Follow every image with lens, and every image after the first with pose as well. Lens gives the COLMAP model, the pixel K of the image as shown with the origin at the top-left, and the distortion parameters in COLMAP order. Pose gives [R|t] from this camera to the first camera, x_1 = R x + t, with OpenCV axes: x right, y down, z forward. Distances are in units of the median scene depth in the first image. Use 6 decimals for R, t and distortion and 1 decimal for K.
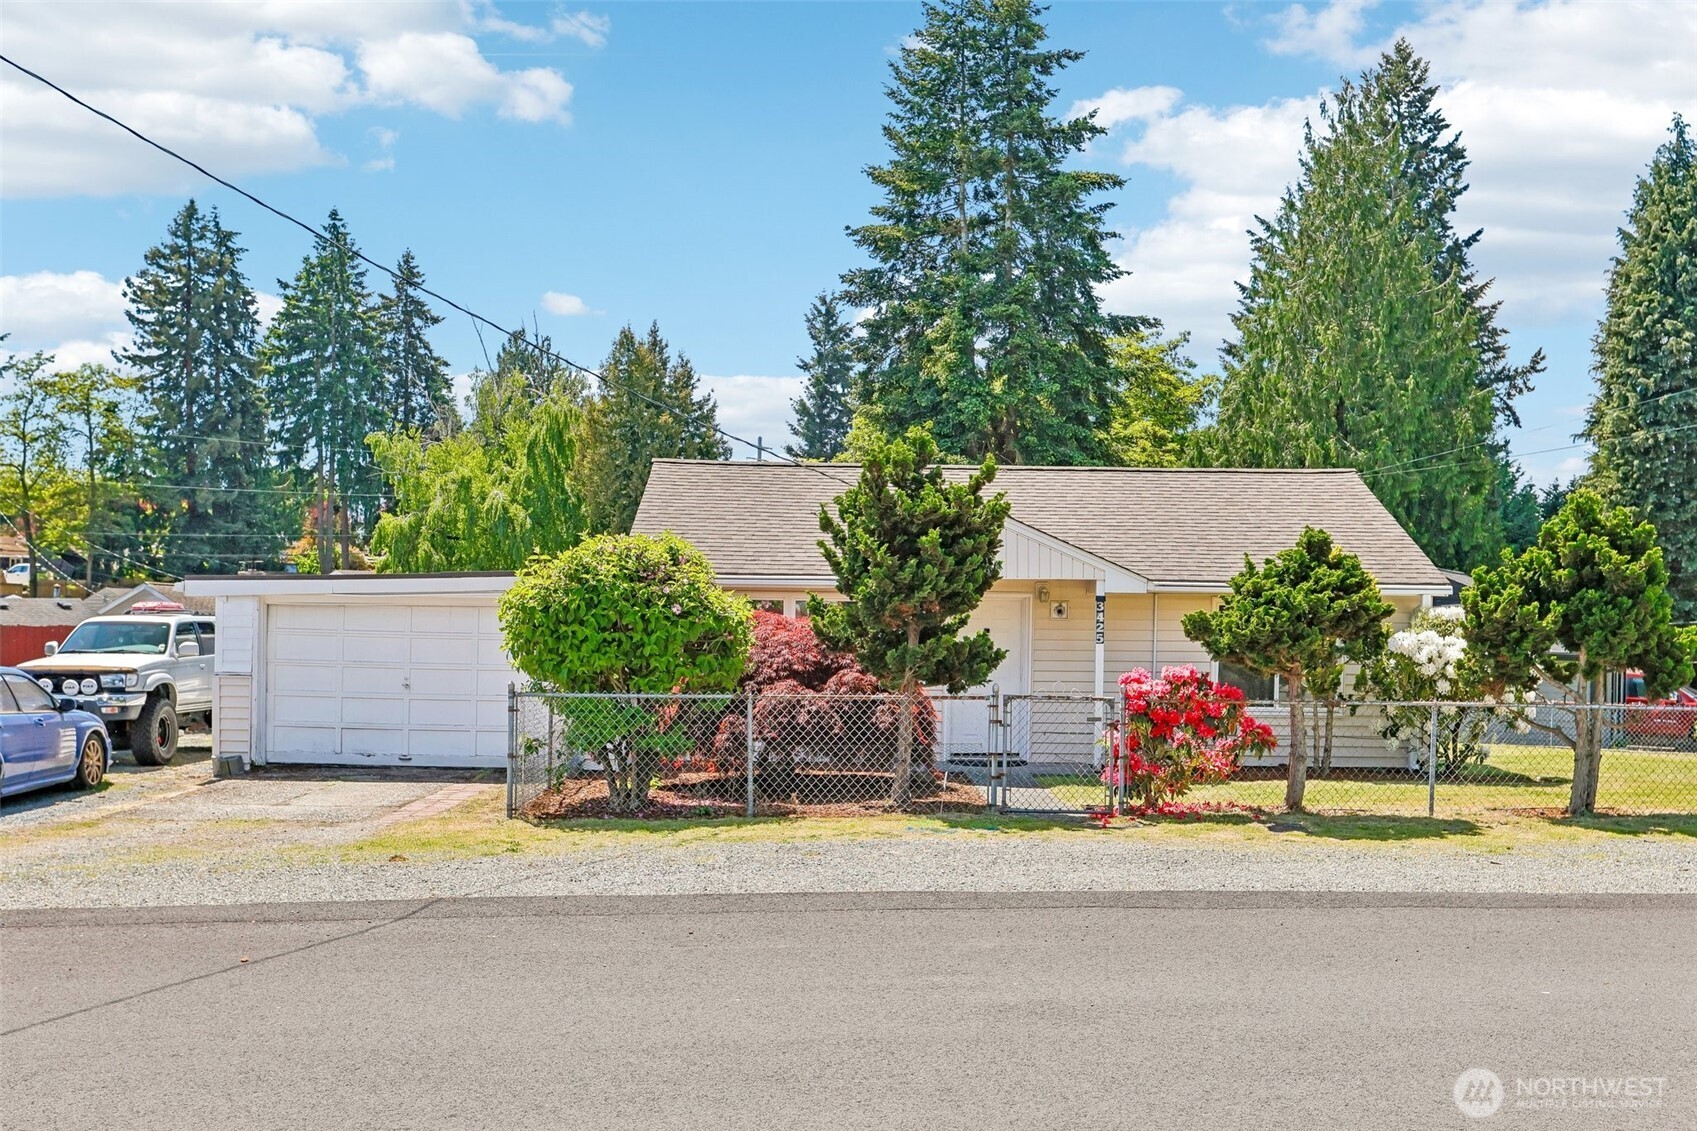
lens RADIAL K [[2661.0, 0, 848.5], [0, 2661.0, 565.5], [0, 0, 1]] dist [0.224036, -0.020657]
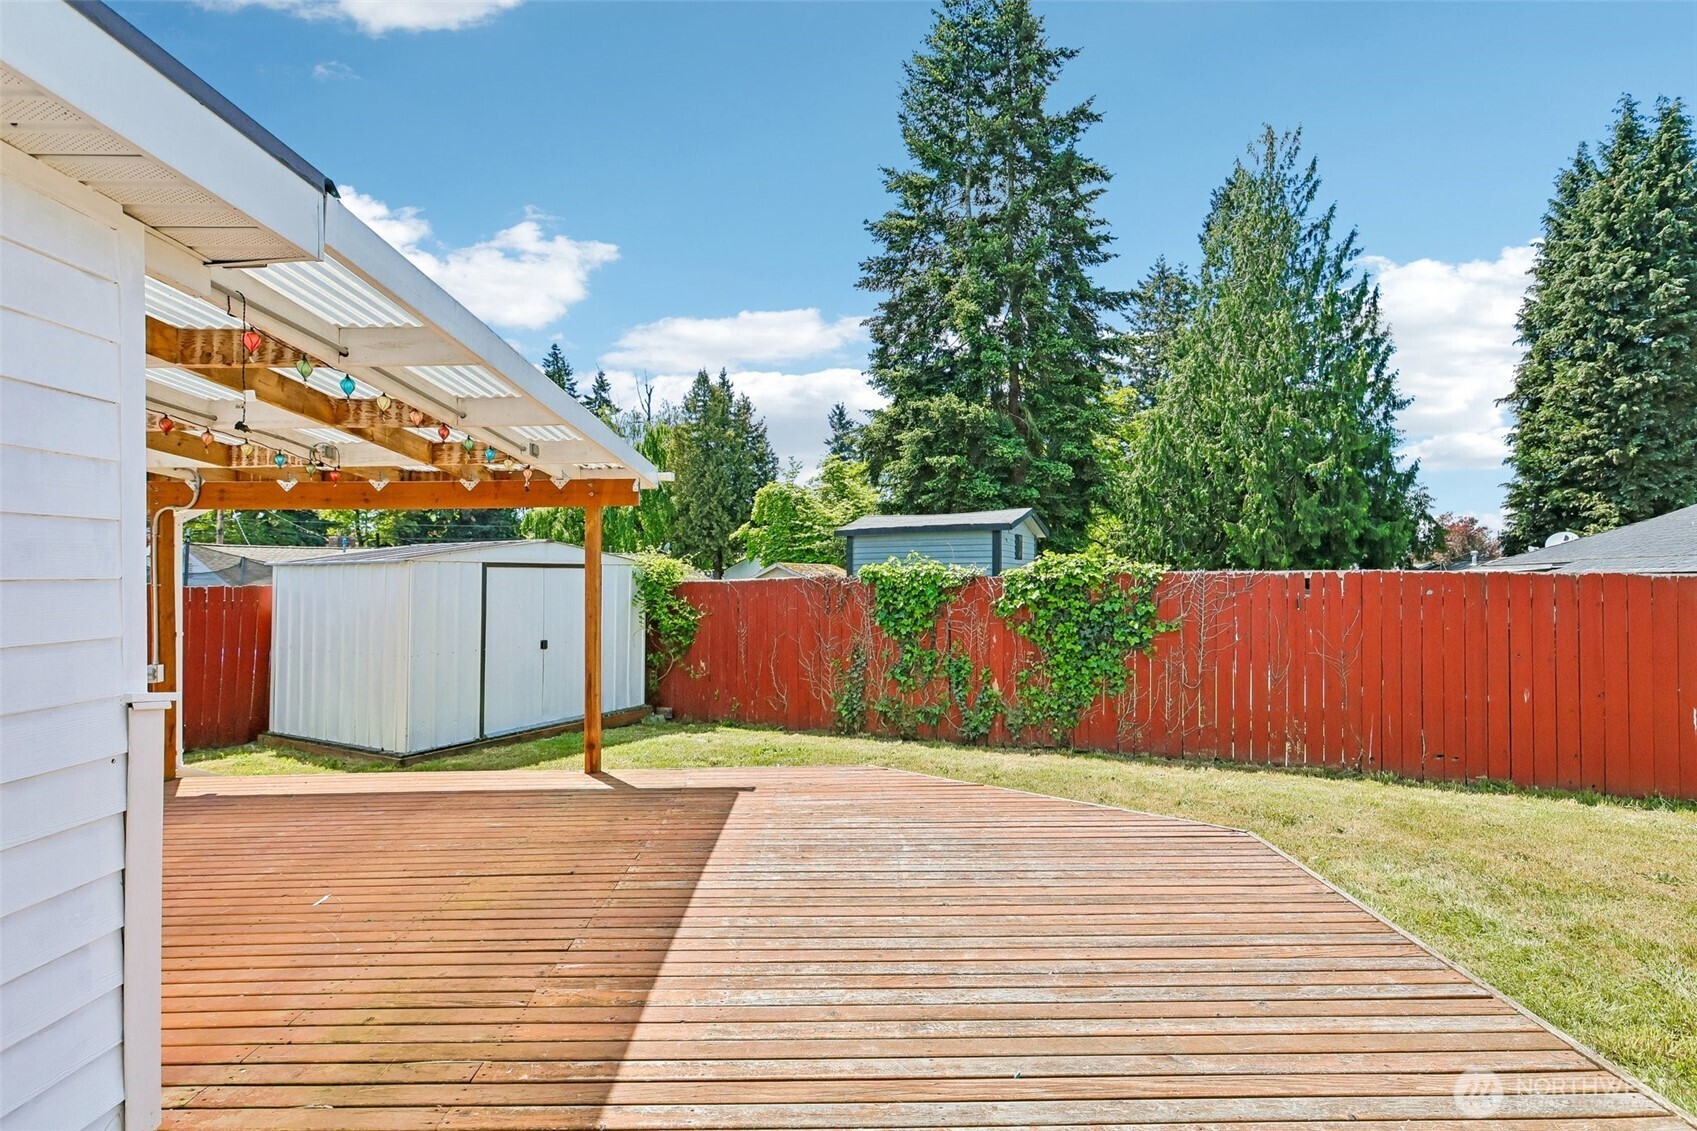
lens RADIAL K [[773.1, 0, 851.6], [0, 773.1, 567.2], [0, 0, 1]] dist [0.000074, 0.001541]
pose [[0.999844, -0.010871, 0.013917, -0.012217], [0.010972, 0.999914, -0.007175, 0.021918], [-0.013838, 0.007326, 0.999877, 0.664620]]
